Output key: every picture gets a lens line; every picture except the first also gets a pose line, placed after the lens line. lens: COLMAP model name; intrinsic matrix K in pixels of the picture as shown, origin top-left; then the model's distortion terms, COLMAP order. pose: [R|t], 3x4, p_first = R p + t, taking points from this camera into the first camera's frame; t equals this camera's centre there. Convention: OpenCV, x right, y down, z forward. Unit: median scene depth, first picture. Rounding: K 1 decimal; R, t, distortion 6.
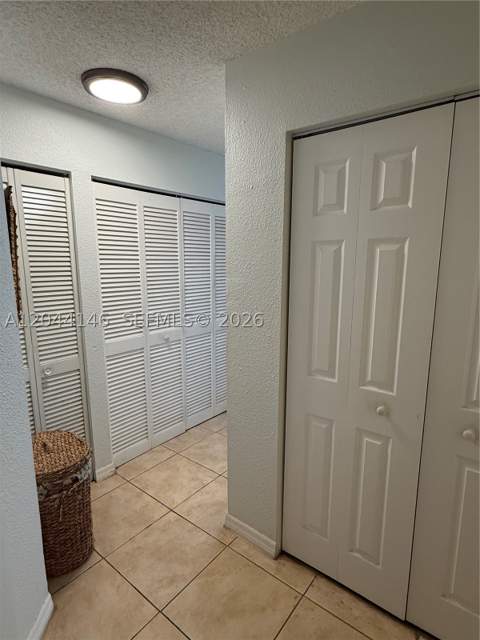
lens RADIAL K [[355.5, 0, 239.1], [0, 355.5, 320.4], [0, 0, 1]] dist [0.001263, 0.001402]
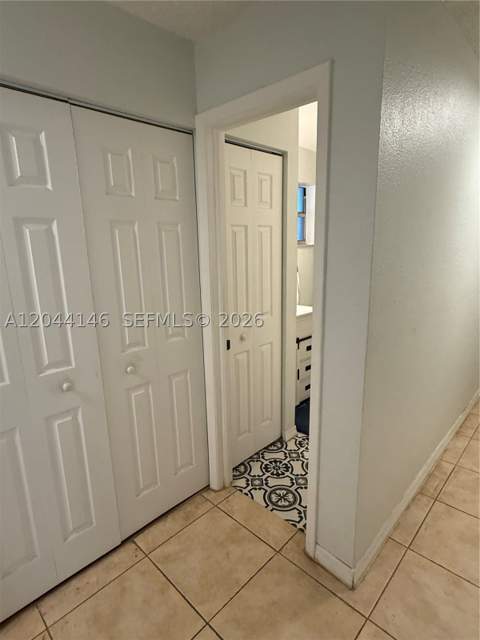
lens RADIAL K [[355.5, 0, 238.0], [0, 355.5, 320.6], [0, 0, 1]] dist [0.001263, 0.001402]
pose [[0.102722, -0.217541, 0.970631, -0.520774], [0.188336, 0.962396, 0.195764, -0.041838], [-0.976718, 0.162695, 0.139830, 0.340549]]
